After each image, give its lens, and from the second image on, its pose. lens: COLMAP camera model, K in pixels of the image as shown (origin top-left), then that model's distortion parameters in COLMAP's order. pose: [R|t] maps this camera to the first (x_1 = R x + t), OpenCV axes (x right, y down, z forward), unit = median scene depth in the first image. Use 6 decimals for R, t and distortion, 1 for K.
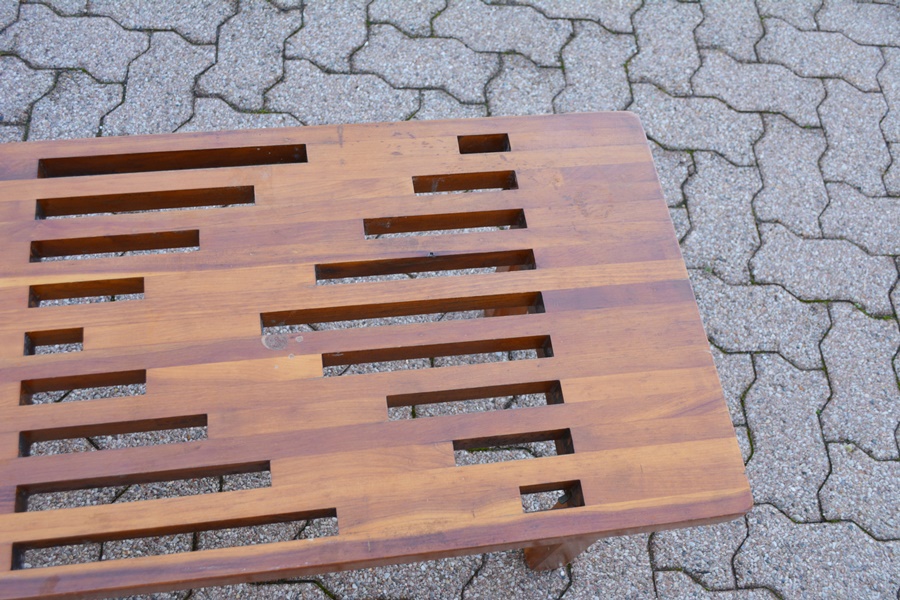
lens RADIAL K [[866.5, 0, 444.1], [0, 866.5, 300.5], [0, 0, 1]] dist [-0.063350, 0.000000]
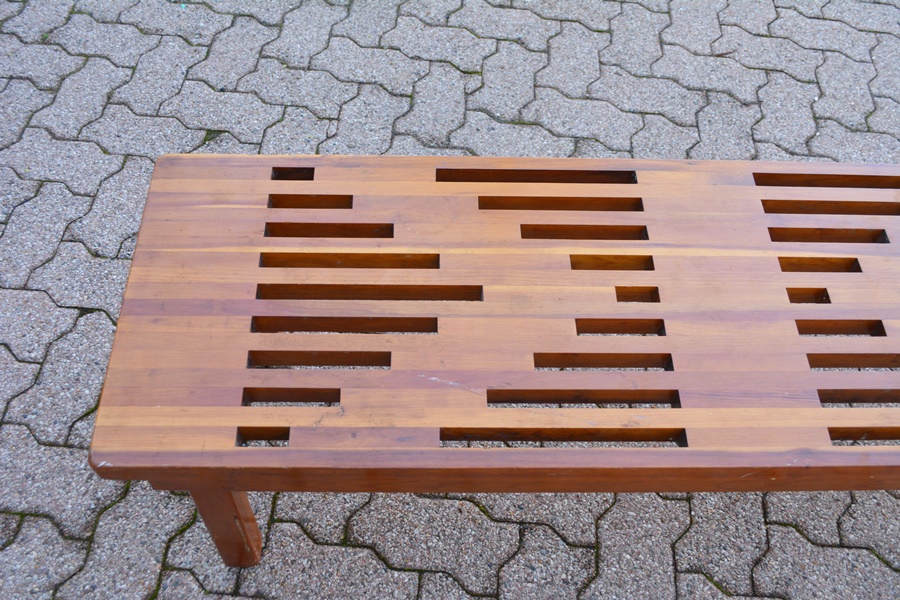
lens RADIAL K [[866.5, 0, 448.5], [0, 866.5, 306.3], [0, 0, 1]] dist [-0.063350, 0.000000]
pose [[0.989493, 0.061175, -0.131002, -0.759300], [-0.080516, 0.985728, -0.147844, 0.279483], [0.120087, 0.156838, 0.980296, -0.346446]]
